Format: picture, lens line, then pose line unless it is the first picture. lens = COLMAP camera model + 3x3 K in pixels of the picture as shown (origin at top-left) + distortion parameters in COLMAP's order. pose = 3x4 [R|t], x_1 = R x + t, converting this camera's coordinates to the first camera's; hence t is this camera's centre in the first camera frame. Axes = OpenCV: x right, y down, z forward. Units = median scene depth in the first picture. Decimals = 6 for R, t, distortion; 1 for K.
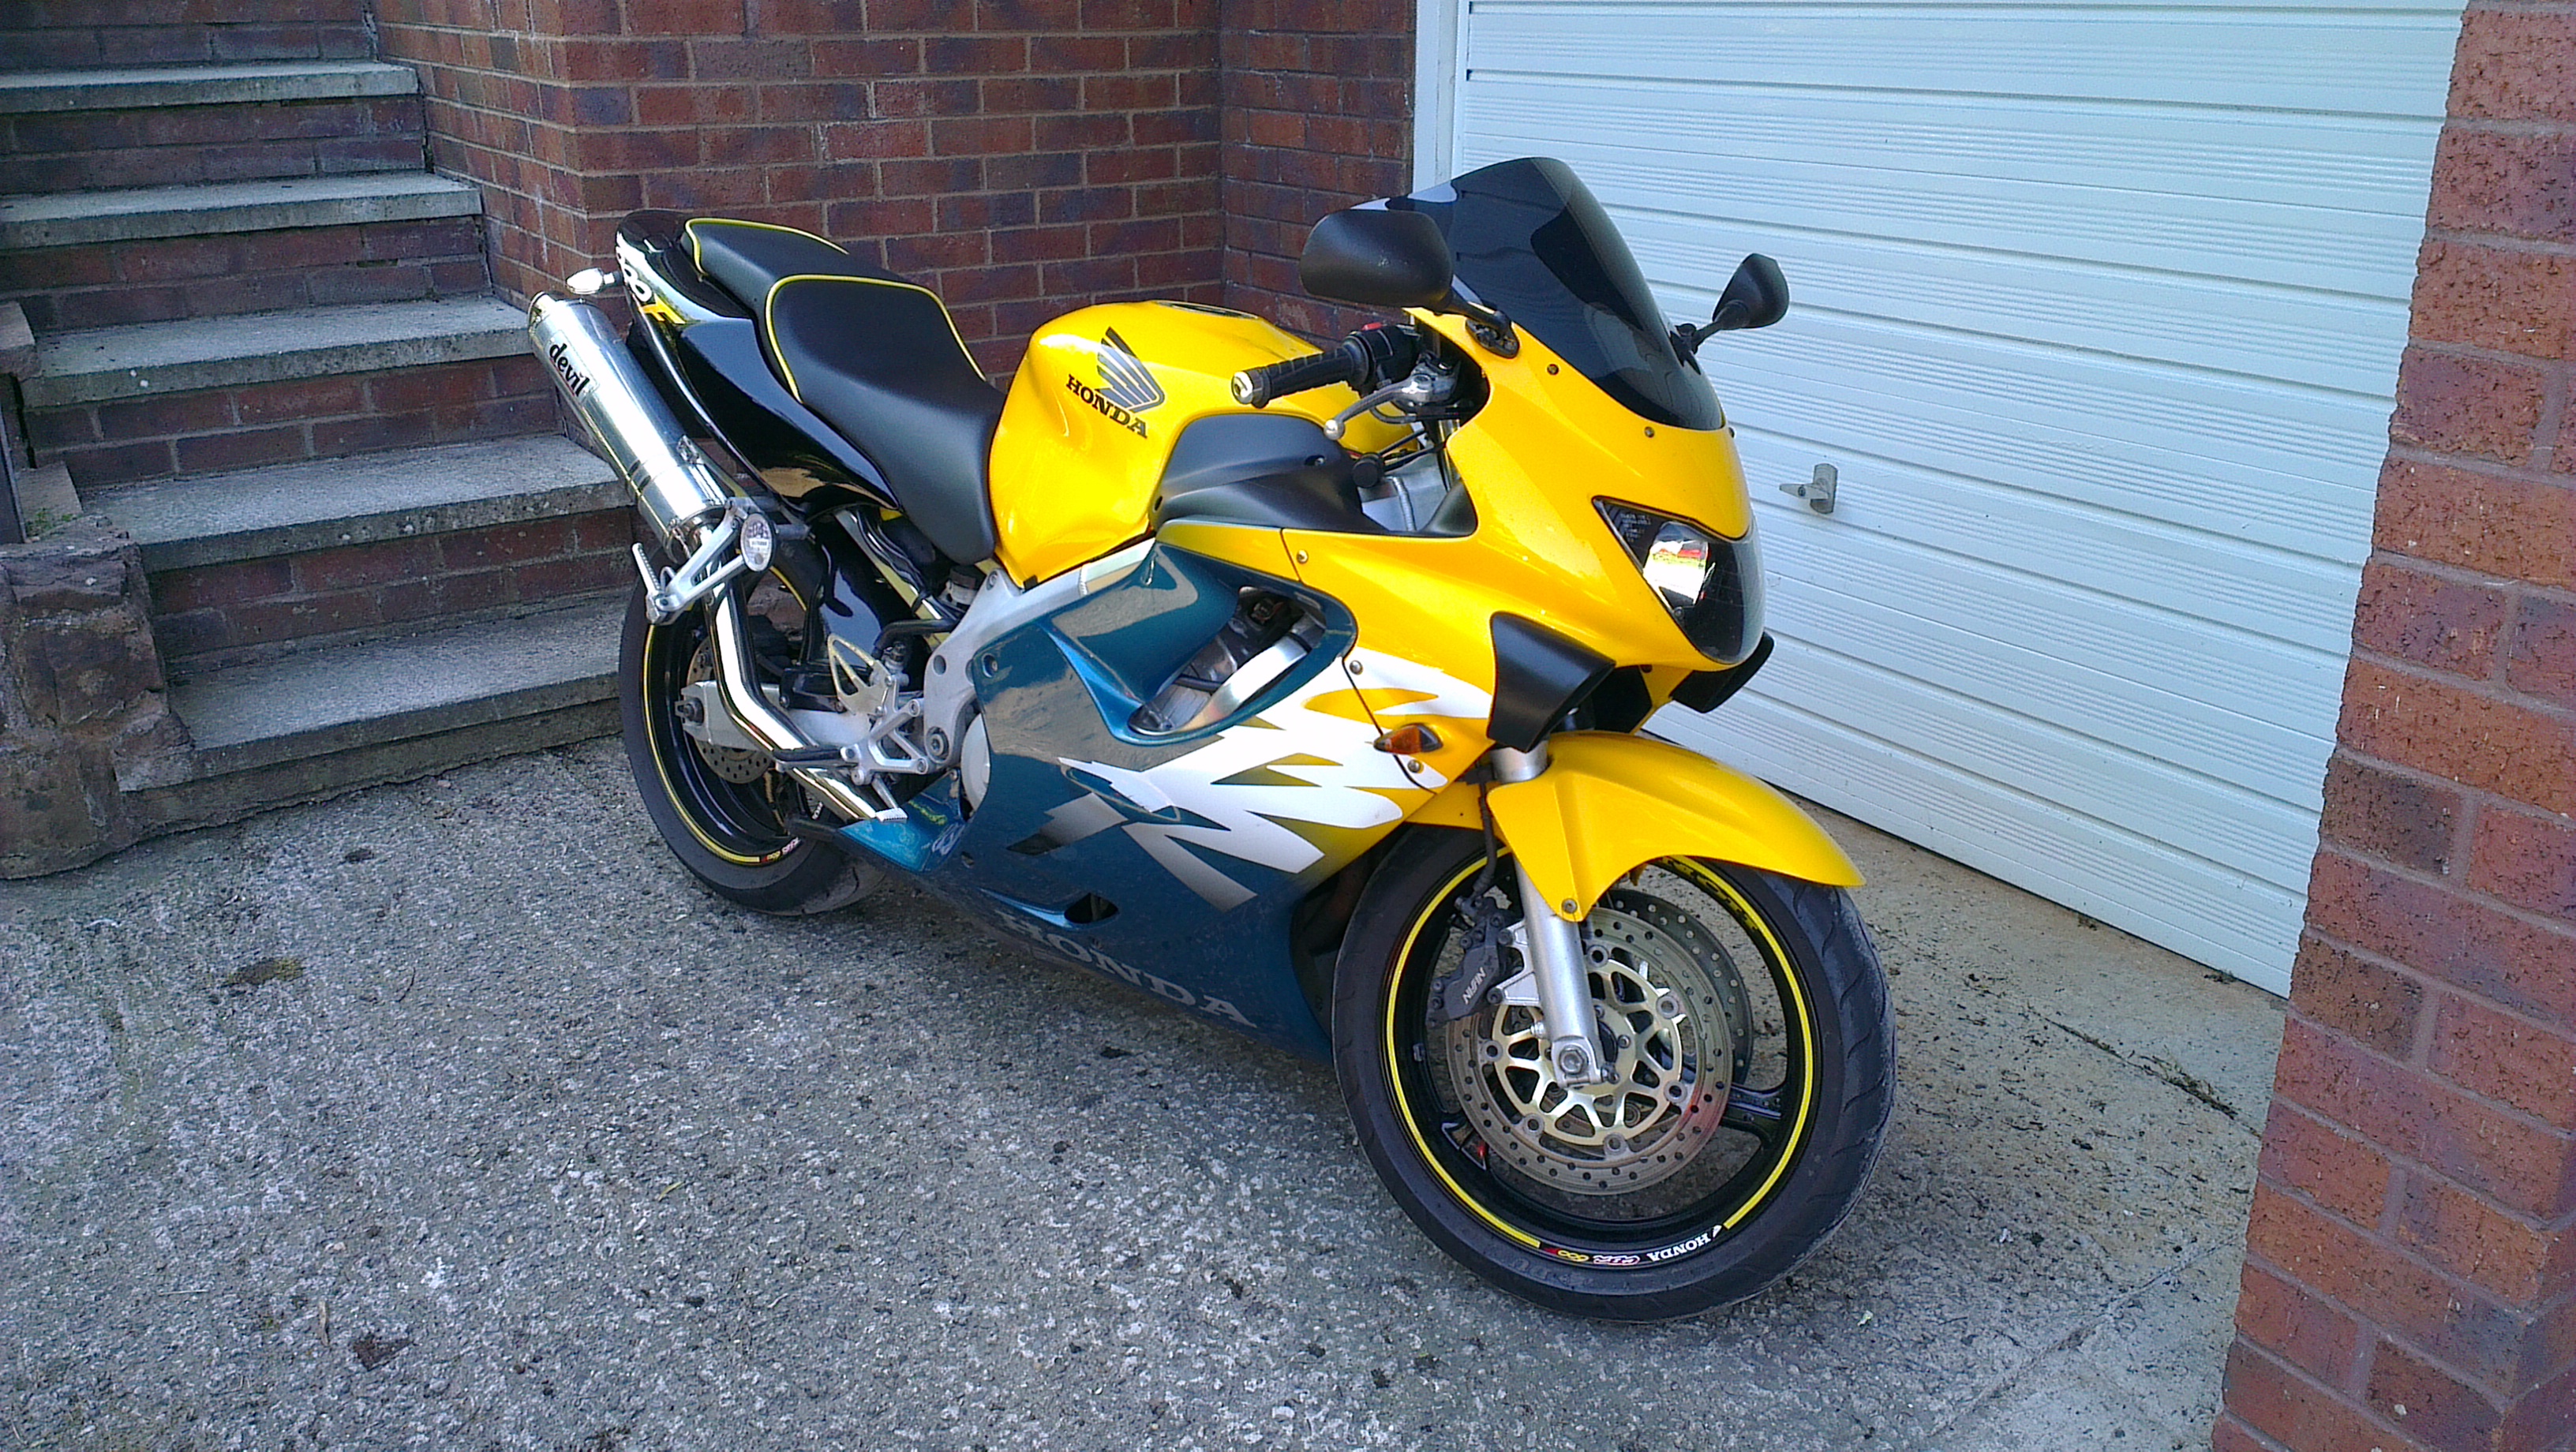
lens RADIAL K [[2052.2, 0, 1292.0], [0, 2052.2, 714.2], [0, 0, 1]] dist [0.155423, -0.265360]
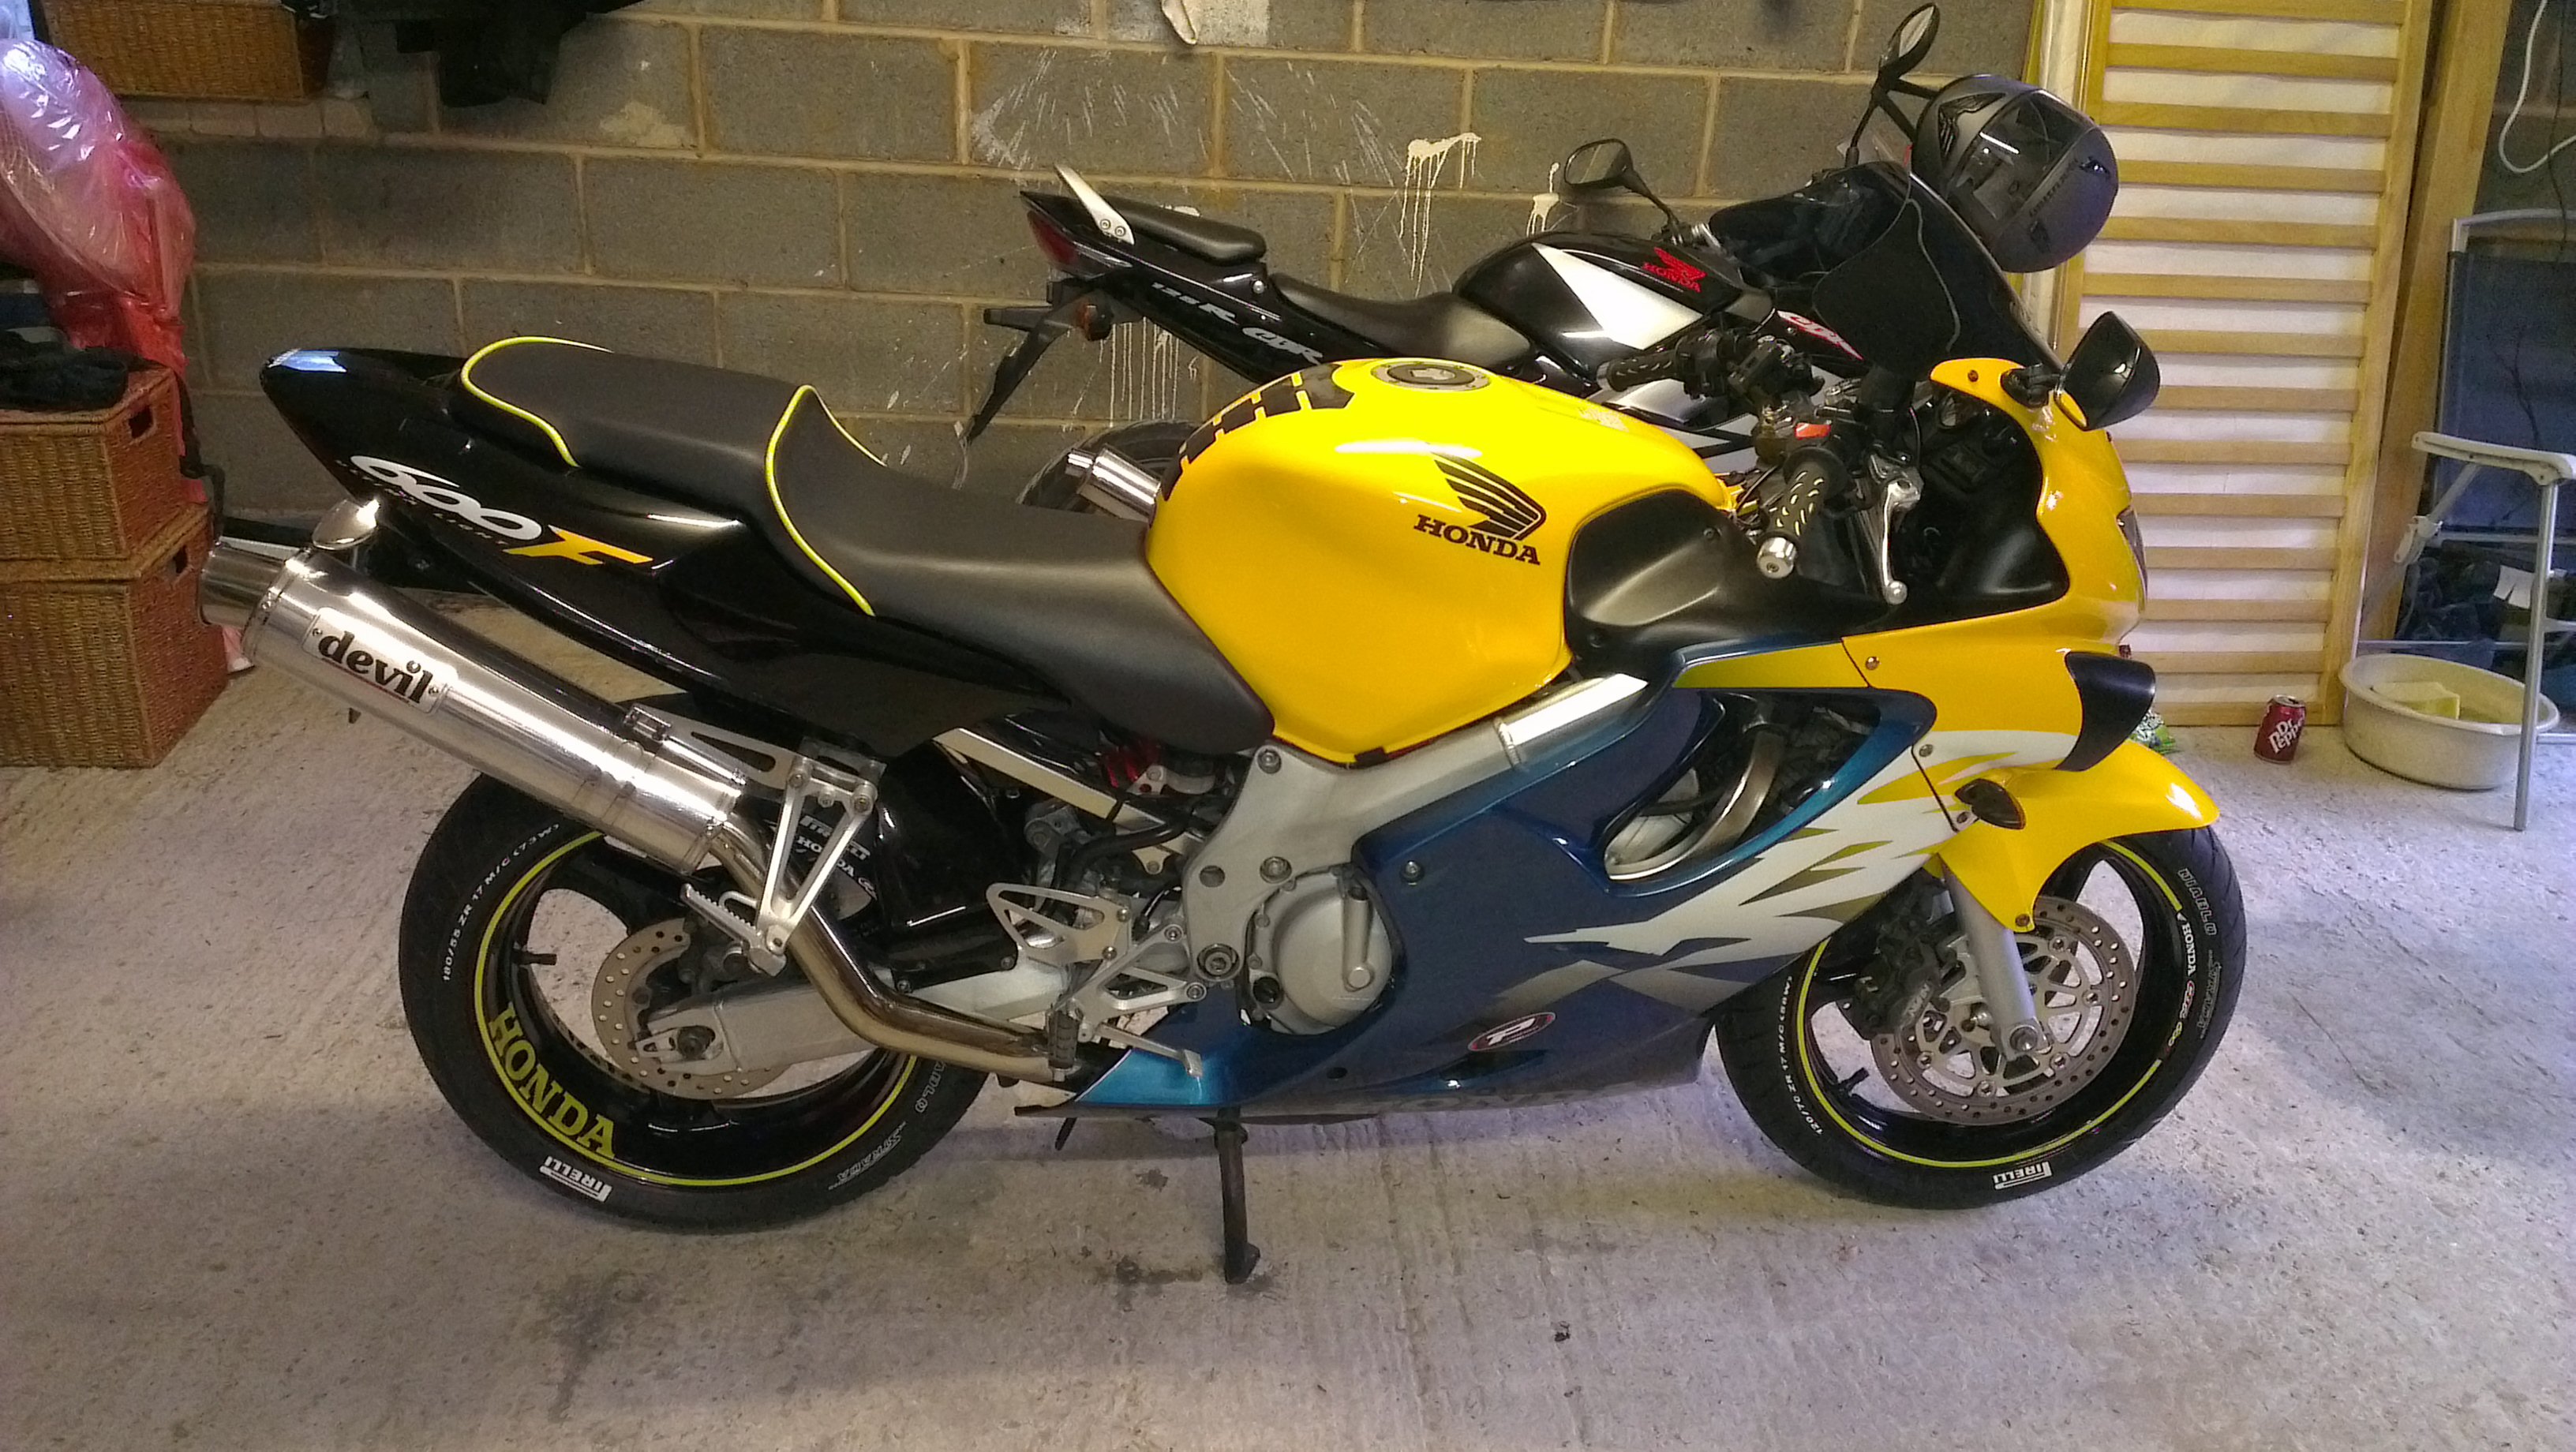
lens RADIAL K [[2052.2, 0, 1292.0], [0, 2052.2, 714.2], [0, 0, 1]] dist [0.155423, -0.265360]
pose [[0.713818, -0.375024, 0.591457, -0.665498], [0.224396, 0.922489, 0.314102, -0.364110], [-0.663408, -0.091491, 0.742643, 0.423438]]
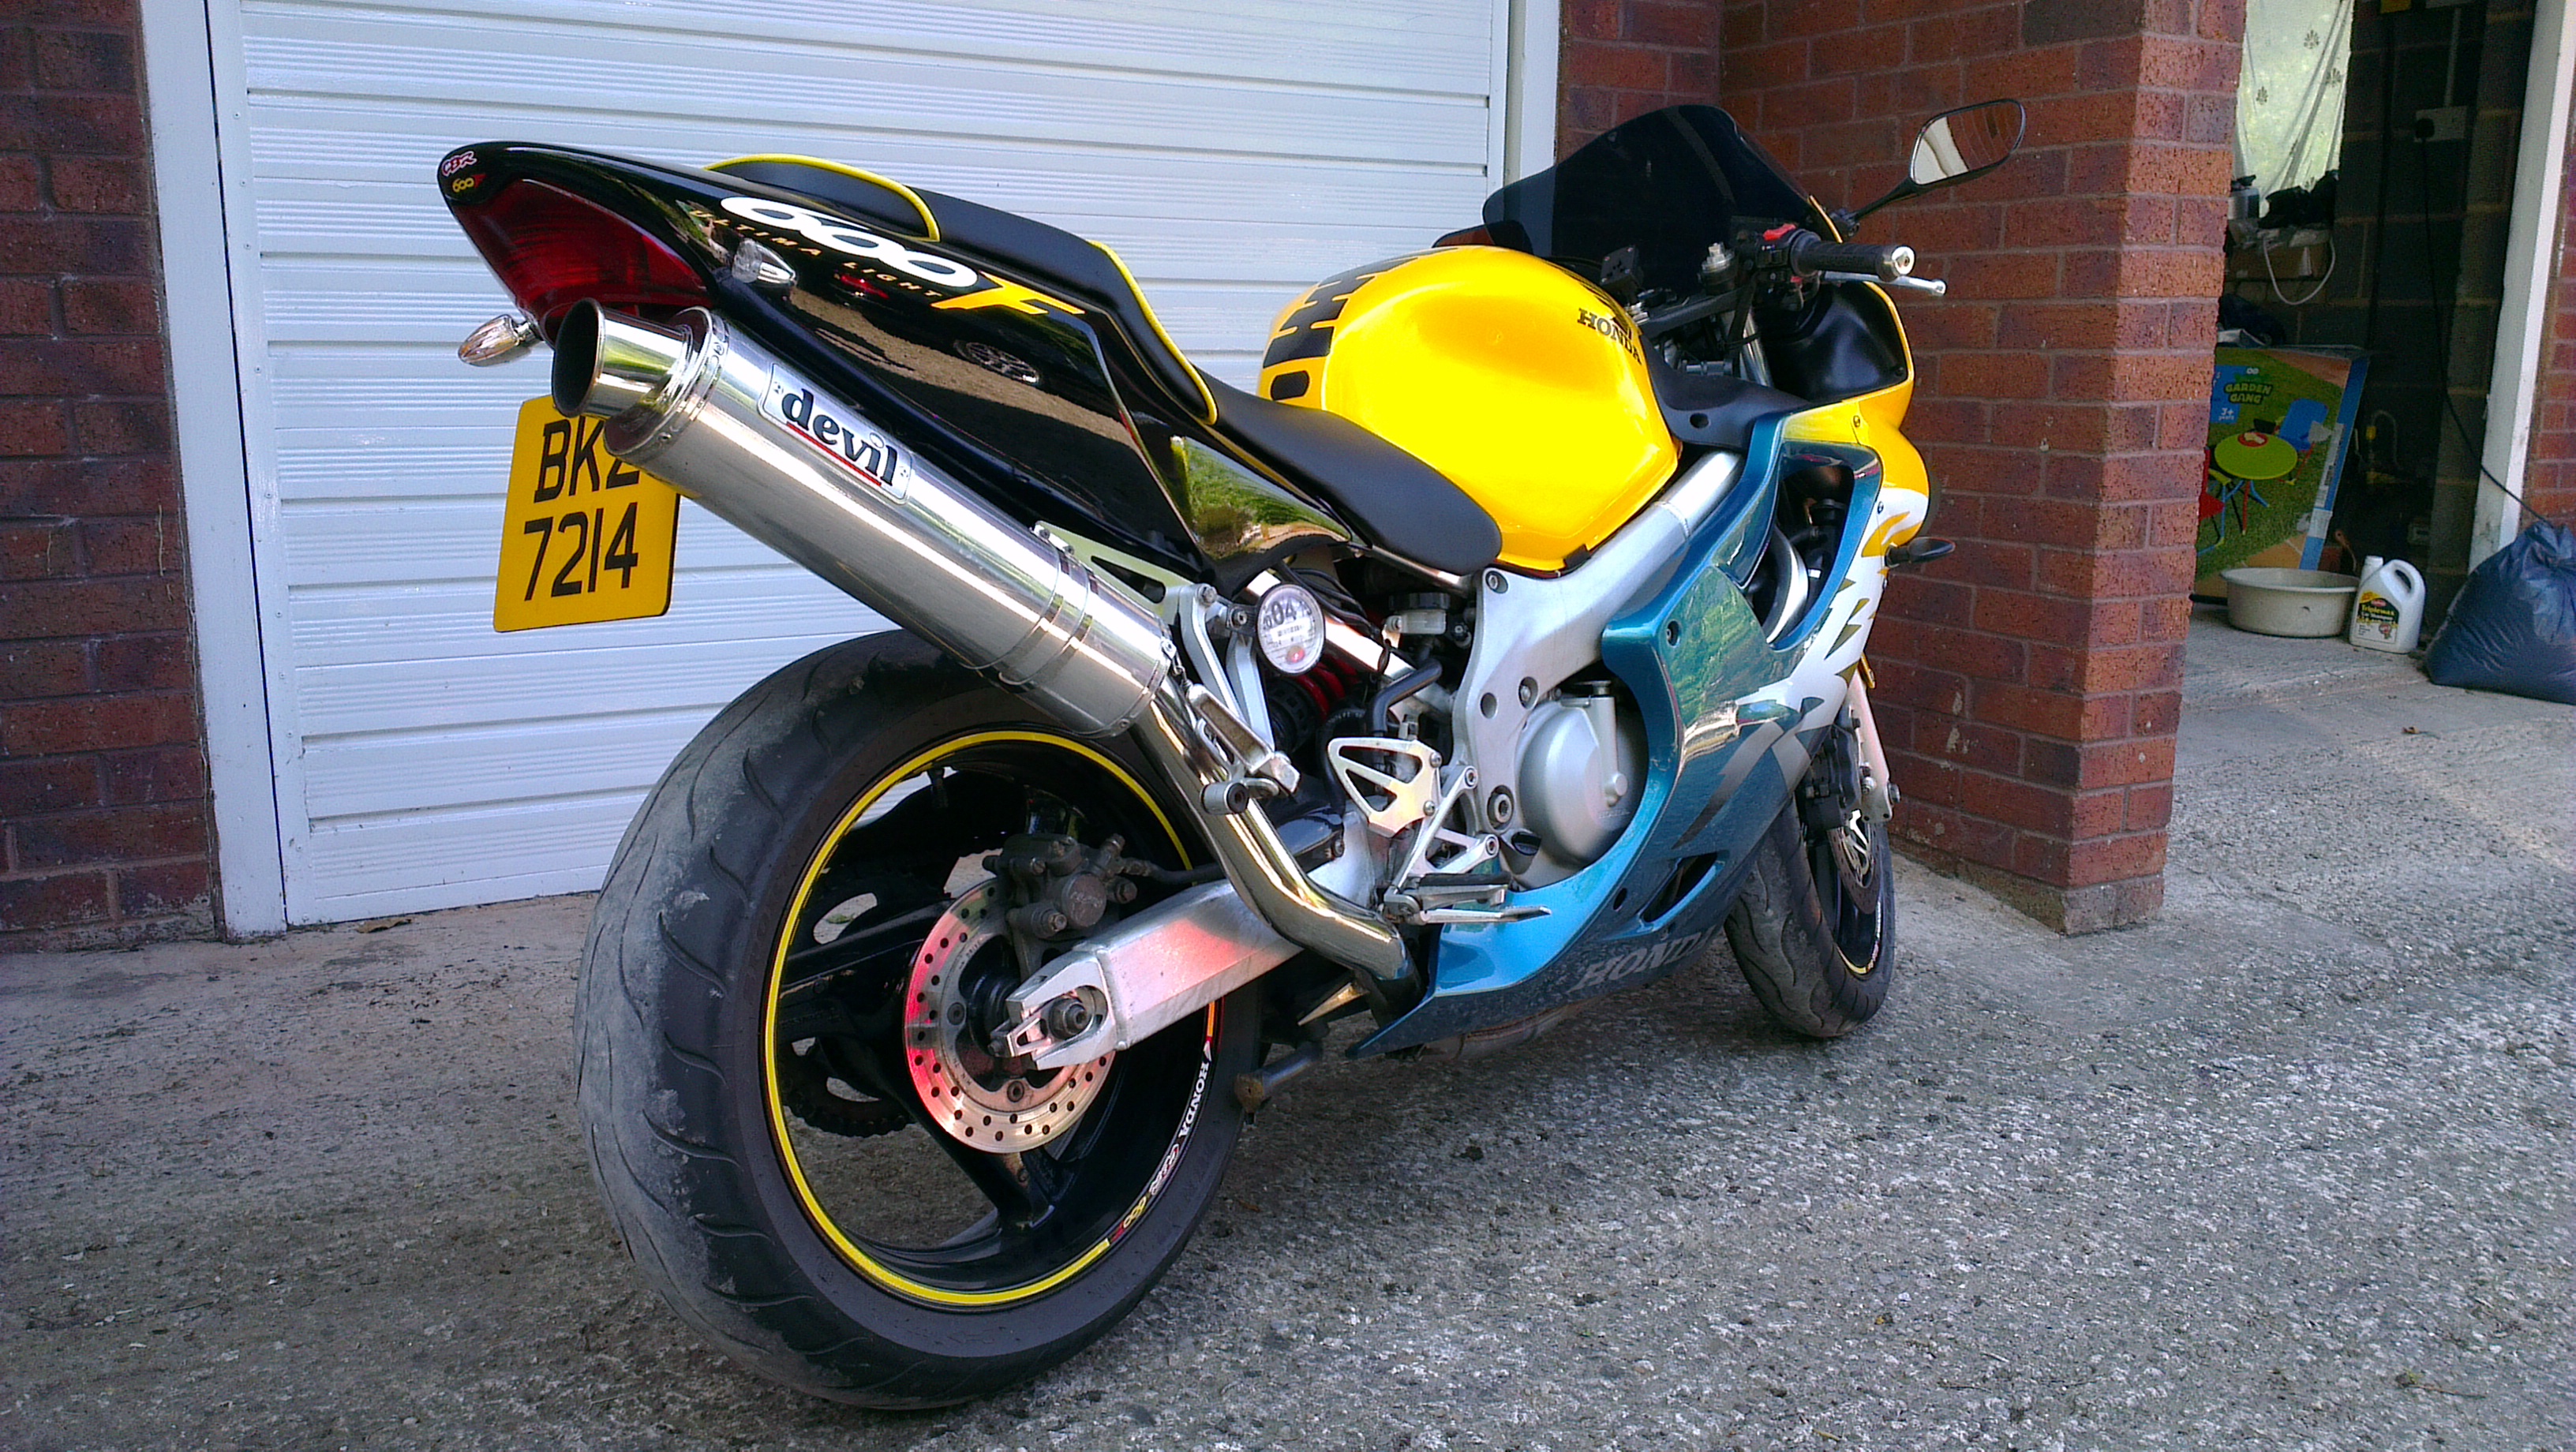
lens RADIAL K [[2052.2, 0, 1292.0], [0, 2052.2, 714.2], [0, 0, 1]] dist [0.155423, -0.265360]
pose [[0.043661, -0.181780, 0.982369, -1.034891], [0.325090, 0.932377, 0.158081, -0.185294], [-0.944675, 0.312456, 0.099803, 1.095453]]
